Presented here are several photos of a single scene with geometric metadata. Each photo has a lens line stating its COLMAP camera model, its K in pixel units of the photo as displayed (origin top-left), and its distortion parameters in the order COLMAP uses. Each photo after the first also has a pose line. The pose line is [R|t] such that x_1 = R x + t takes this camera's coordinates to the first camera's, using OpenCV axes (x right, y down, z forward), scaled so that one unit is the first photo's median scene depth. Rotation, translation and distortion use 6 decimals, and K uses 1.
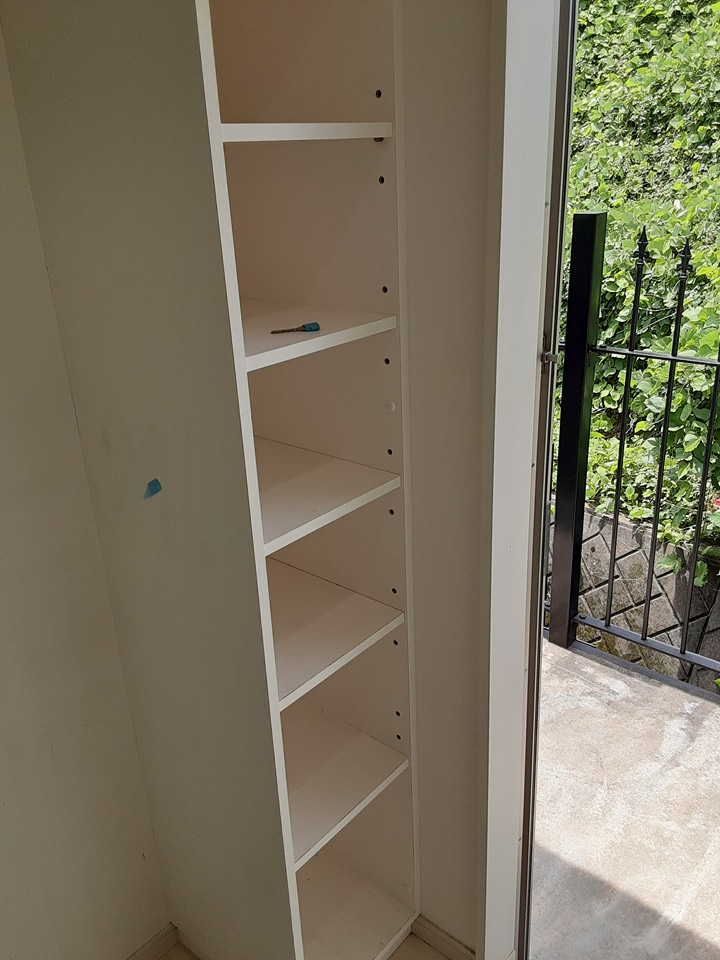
lens RADIAL K [[779.2, 0, 360.0], [0, 779.2, 480.0], [0, 0, 1]] dist [0.105008, -0.135621]
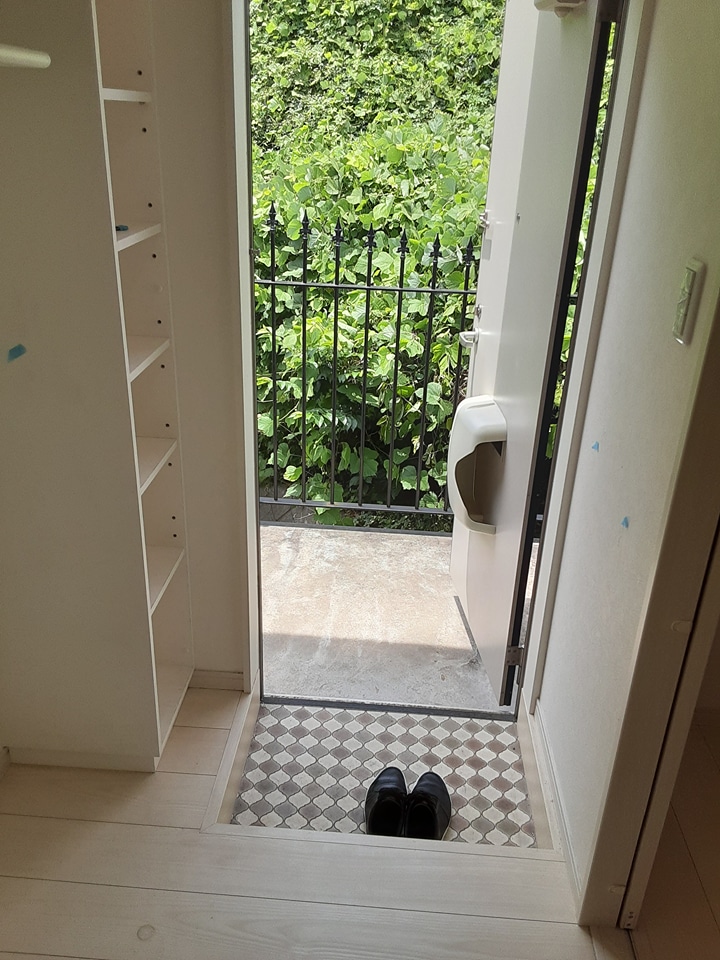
lens RADIAL K [[779.2, 0, 360.0], [0, 779.2, 480.0], [0, 0, 1]] dist [0.105008, -0.135621]
pose [[0.786556, -0.189333, 0.587778, -0.504009], [0.167294, 0.981576, 0.092312, 0.155549], [-0.594426, 0.025723, 0.803739, -0.339159]]
